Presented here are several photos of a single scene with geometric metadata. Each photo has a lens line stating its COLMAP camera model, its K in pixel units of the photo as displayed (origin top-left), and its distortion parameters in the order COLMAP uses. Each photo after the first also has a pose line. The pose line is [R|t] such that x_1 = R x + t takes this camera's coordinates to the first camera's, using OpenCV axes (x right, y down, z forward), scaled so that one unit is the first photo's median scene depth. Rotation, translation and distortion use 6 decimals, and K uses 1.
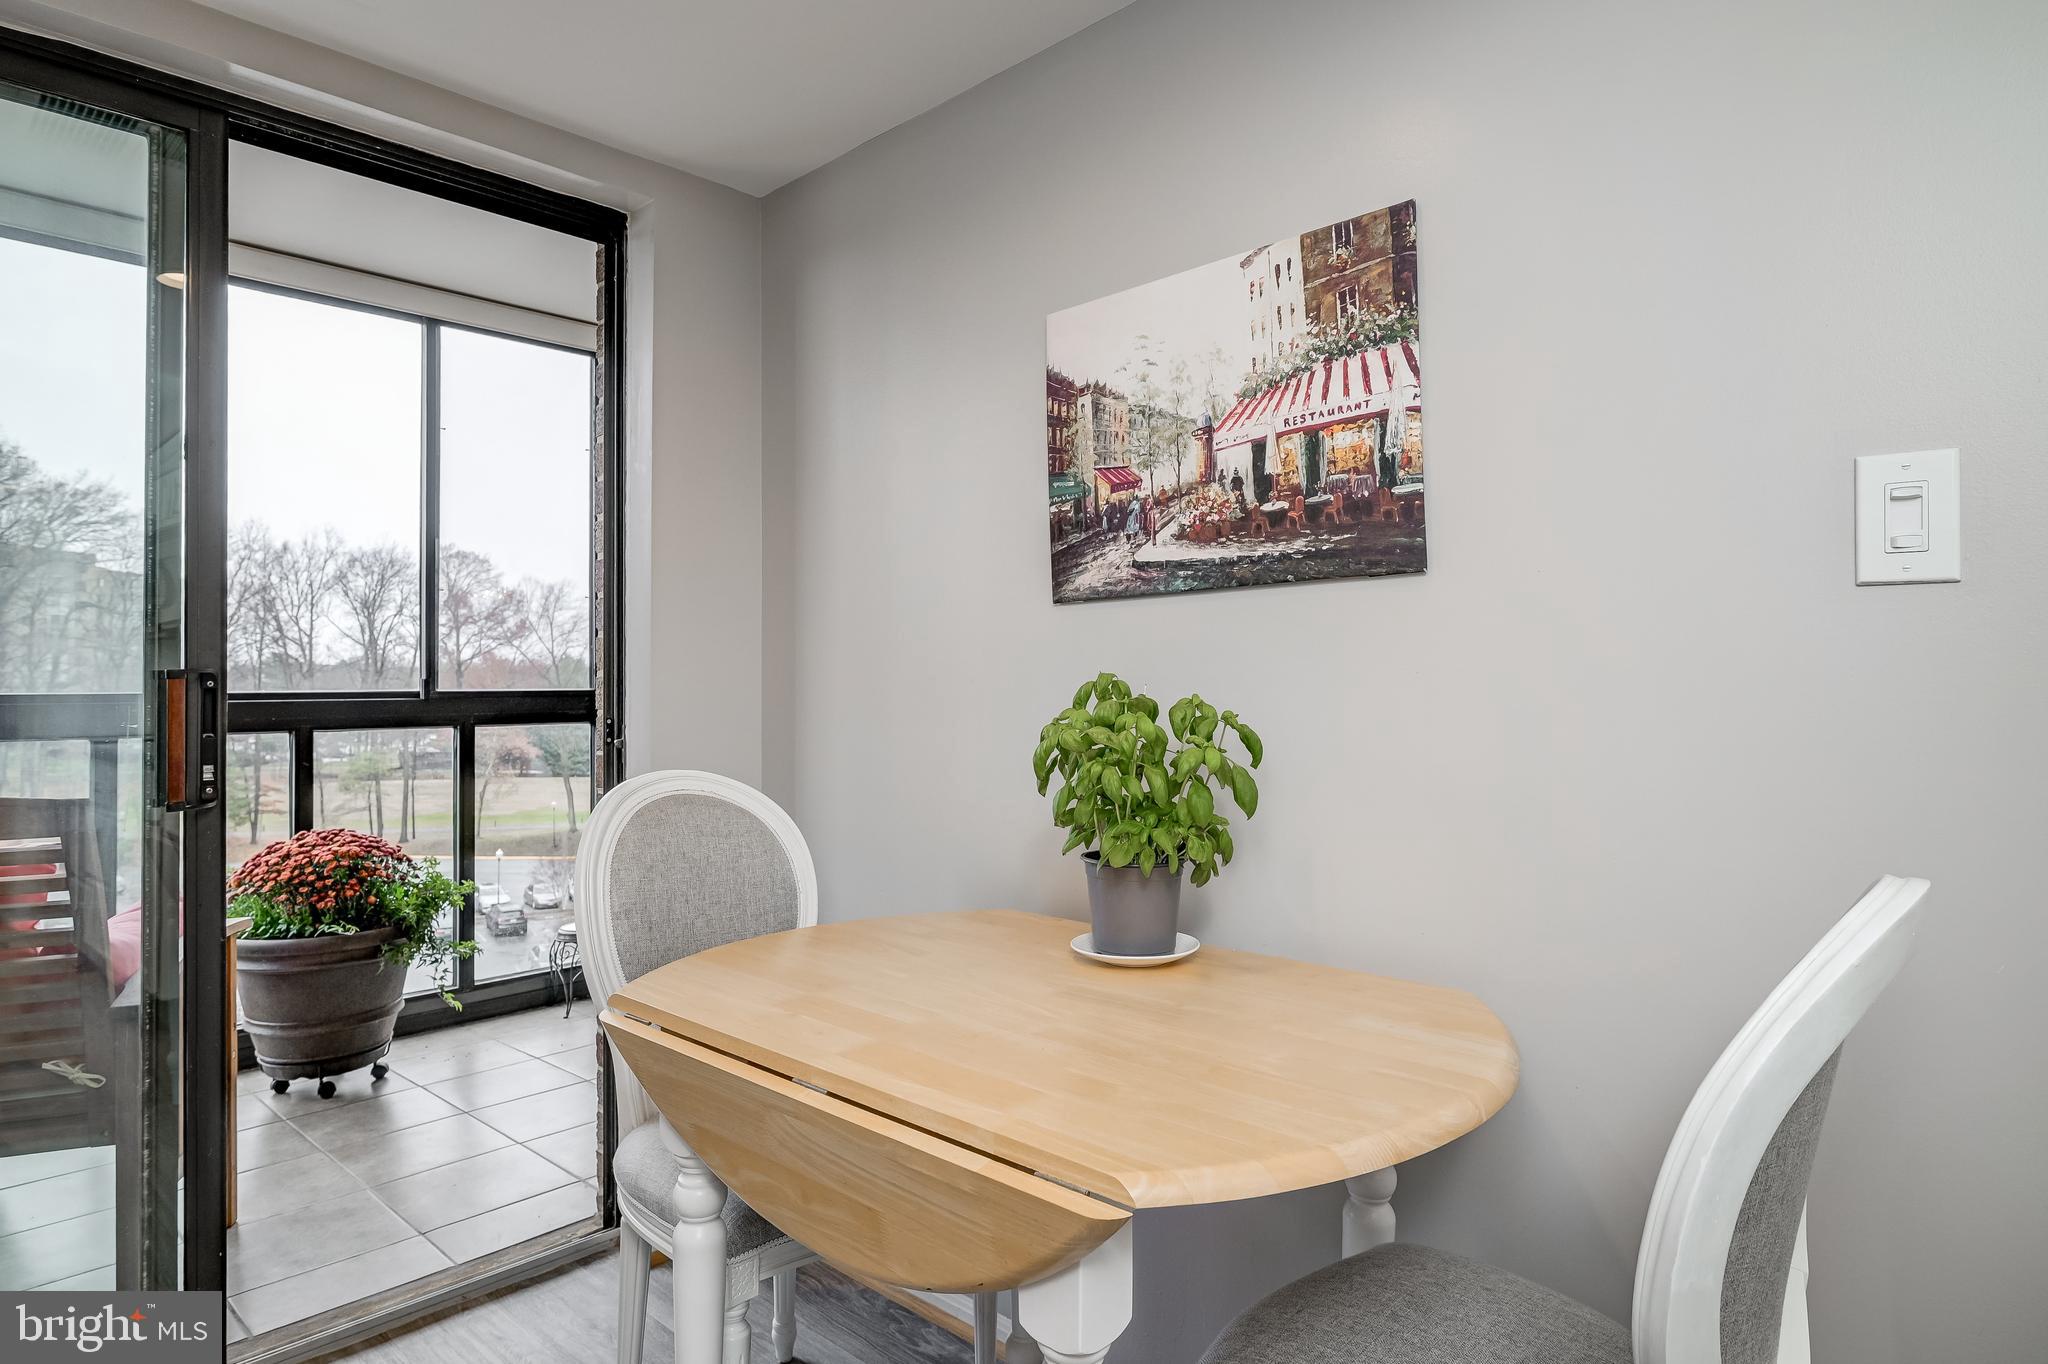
lens RADIAL K [[1152.9, 0, 1026.1], [0, 1152.9, 656.4], [0, 0, 1]] dist [-0.009685, -0.000818]
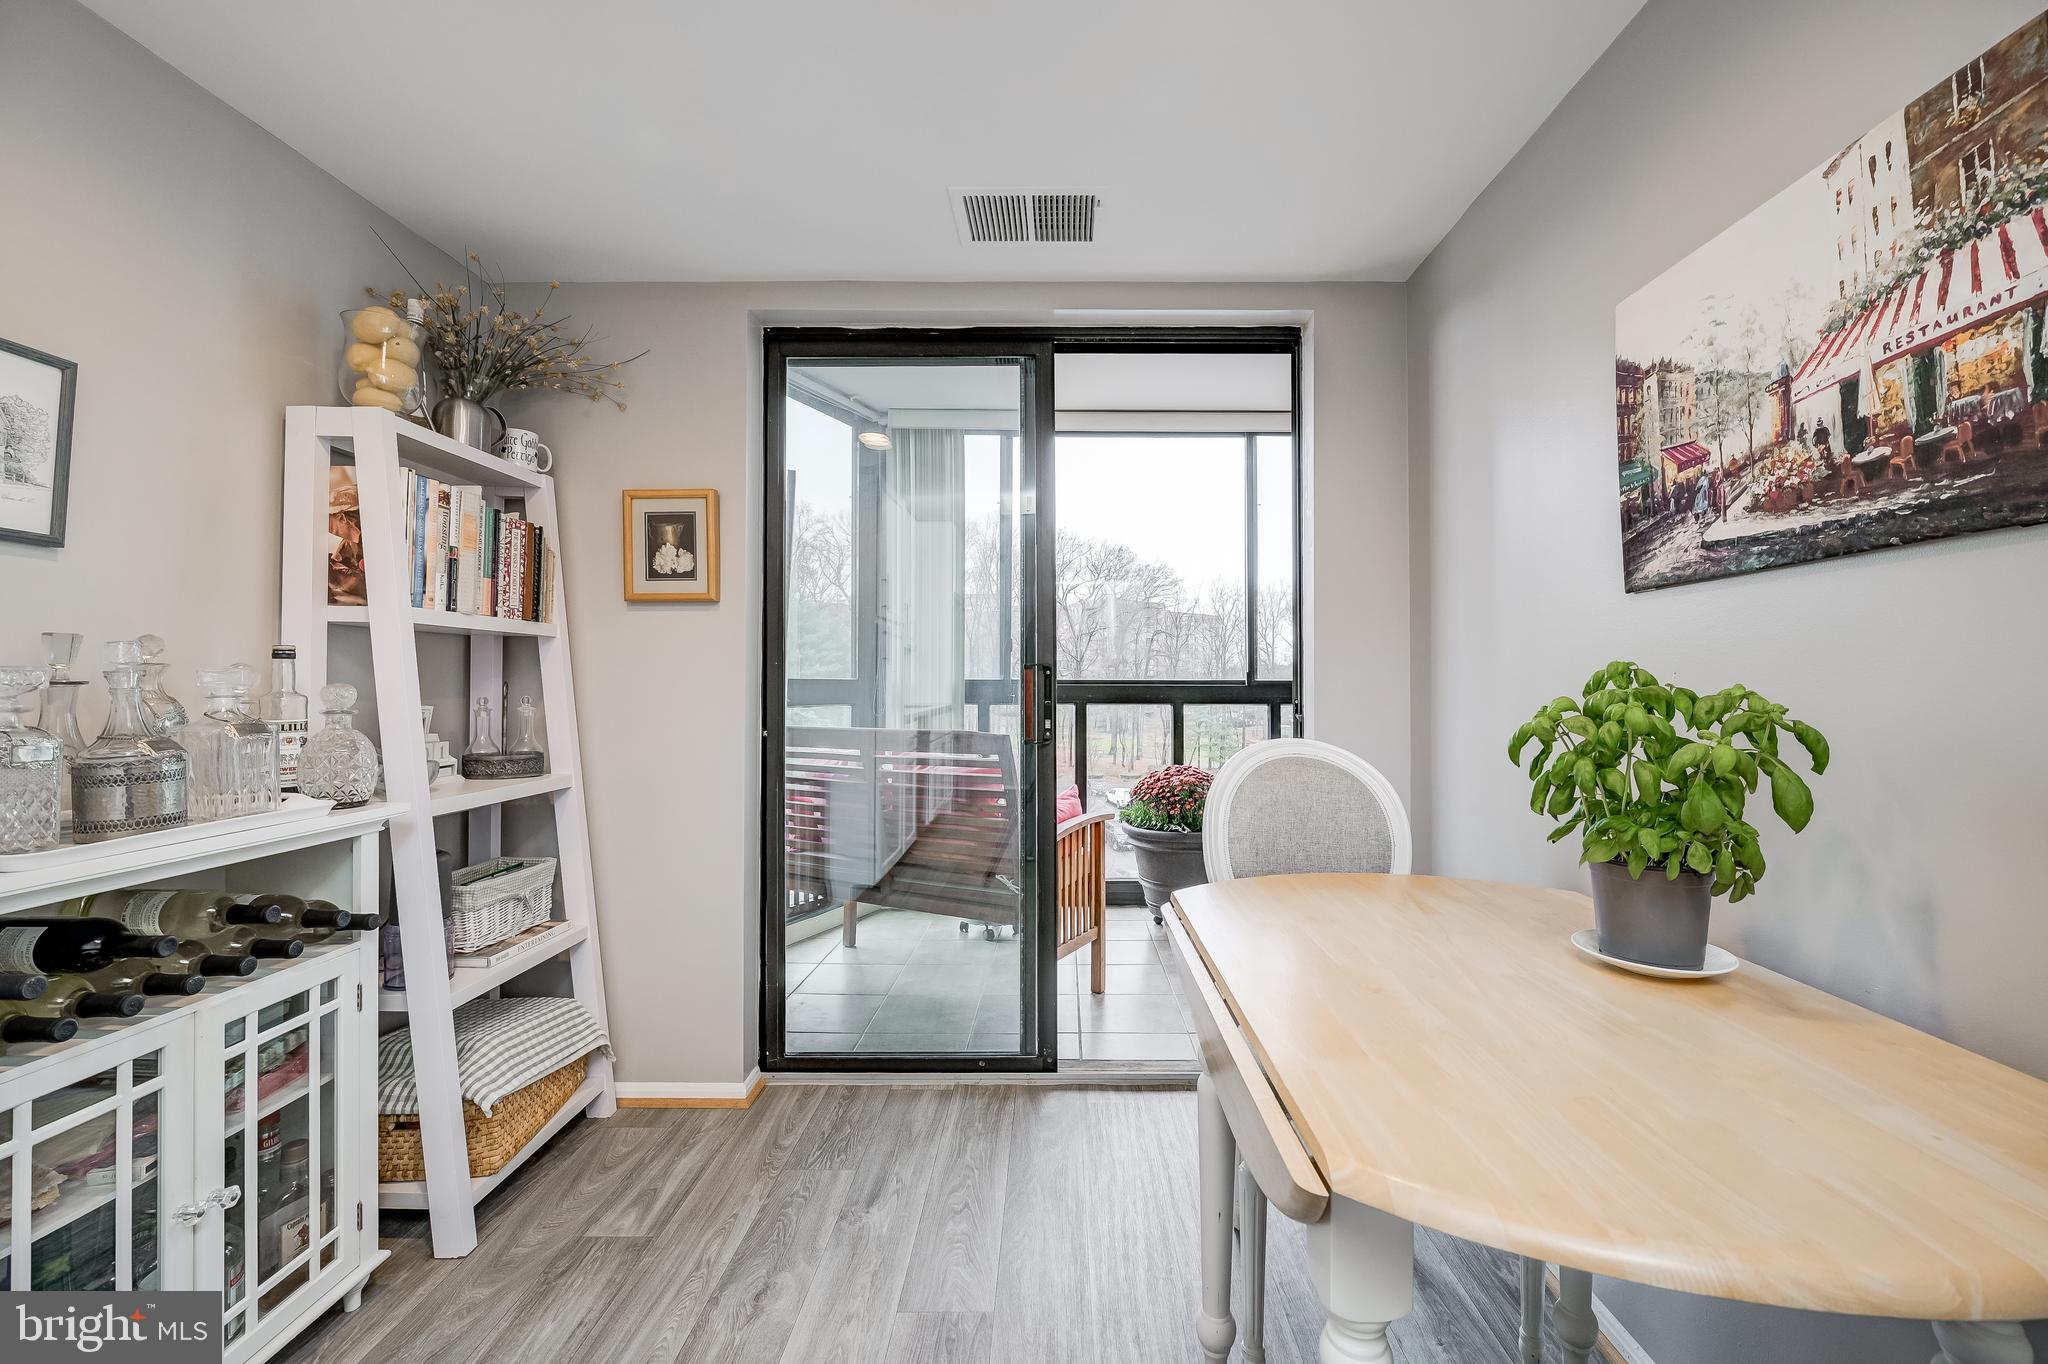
lens RADIAL K [[828.7, 0, 1060.2], [0, 828.7, 659.2], [0, 0, 1]] dist [-0.002006, -0.000069]
pose [[0.688329, -0.009504, -0.725336, 0.241807], [0.010228, 0.999942, -0.003396, 0.009937], [0.725326, -0.005081, 0.688386, 0.180980]]
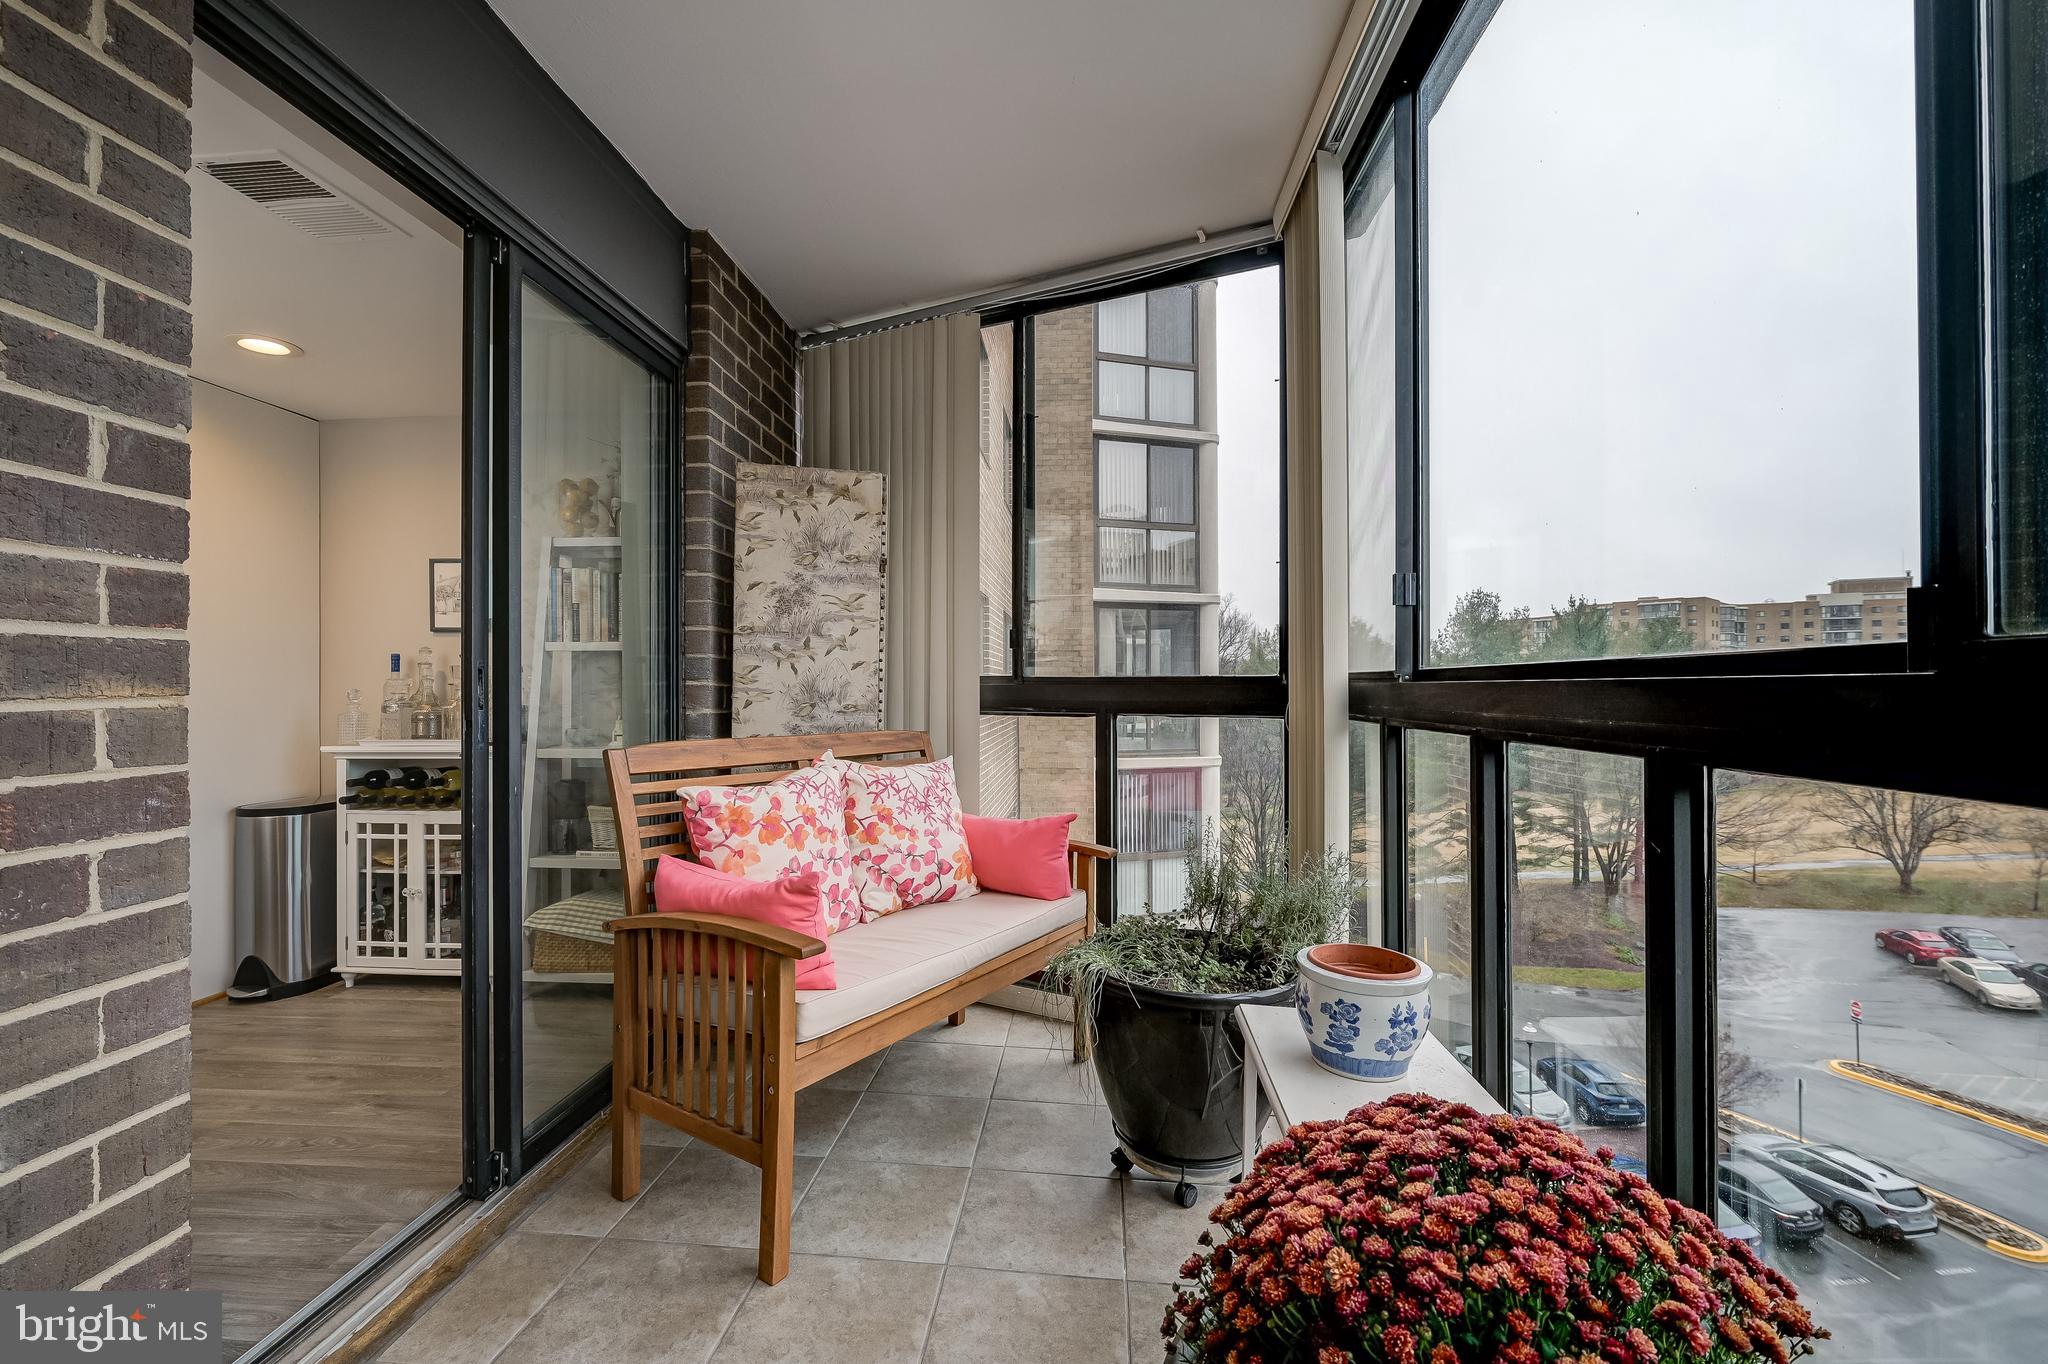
lens RADIAL K [[875.3, 0, 1020.9], [0, 875.3, 685.3], [0, 0, 1]] dist [-0.004152, 0.000027]
pose [[-0.779266, 0.004377, -0.626678, -0.659357], [0.023348, 0.999484, -0.022053, 0.099704], [0.626258, -0.031817, -0.778966, 2.514473]]
